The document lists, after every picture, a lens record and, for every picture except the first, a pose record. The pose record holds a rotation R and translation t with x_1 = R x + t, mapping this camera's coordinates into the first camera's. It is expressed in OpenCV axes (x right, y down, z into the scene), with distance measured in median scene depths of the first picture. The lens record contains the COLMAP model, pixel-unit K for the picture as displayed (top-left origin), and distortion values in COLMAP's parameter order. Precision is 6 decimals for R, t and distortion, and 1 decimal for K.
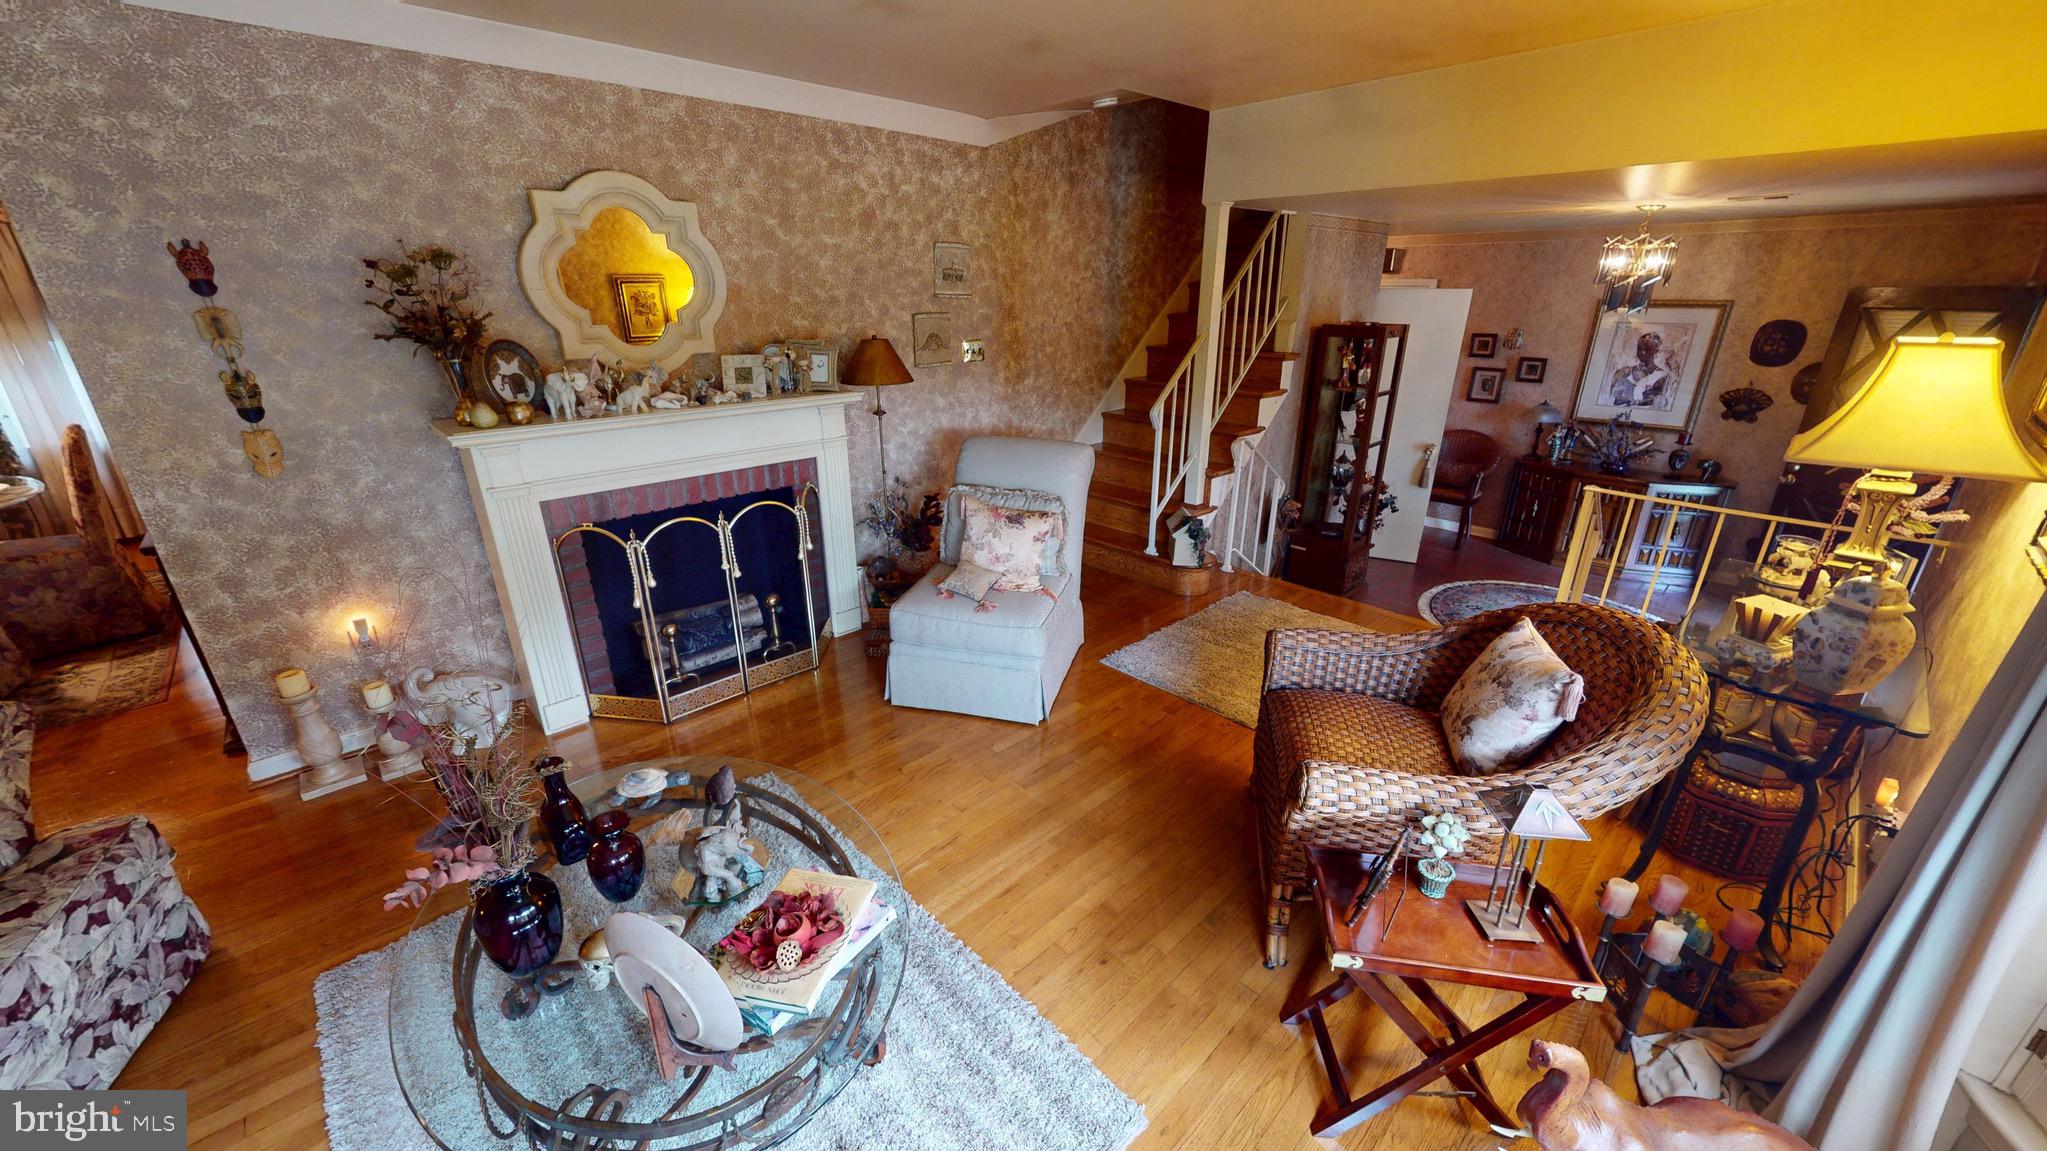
lens RADIAL K [[751.9, 0, 1023.9], [0, 751.9, 575.5], [0, 0, 1]] dist [0.001454, -0.000628]
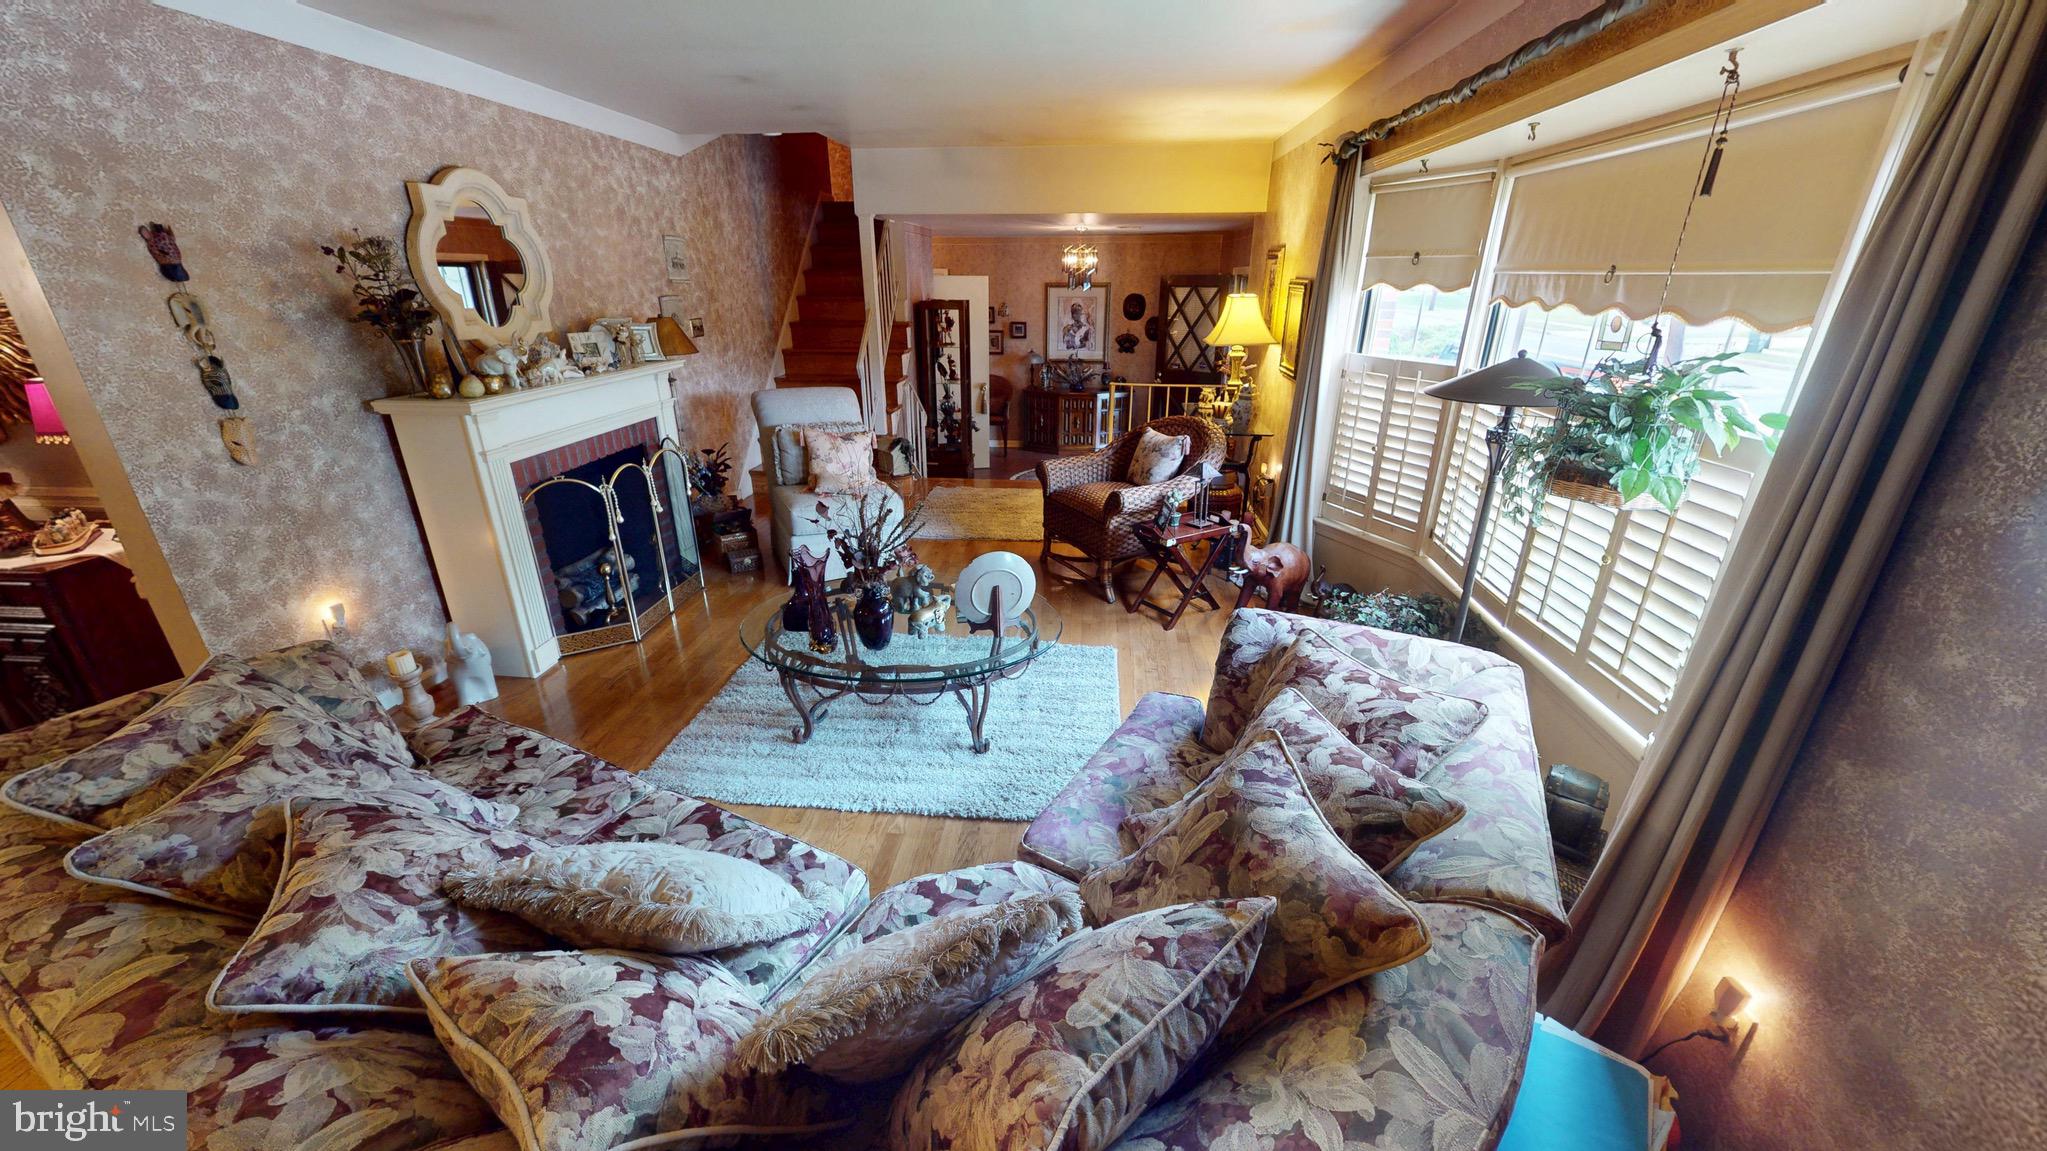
lens RADIAL K [[751.9, 0, 1024.0], [0, 751.9, 582.3], [0, 0, 1]] dist [0.001454, -0.000628]
pose [[0.755911, -0.246465, 0.606510, -0.782920], [0.233166, 0.967034, 0.102369, 0.140337], [-0.611746, 0.064036, 0.788458, -0.359989]]
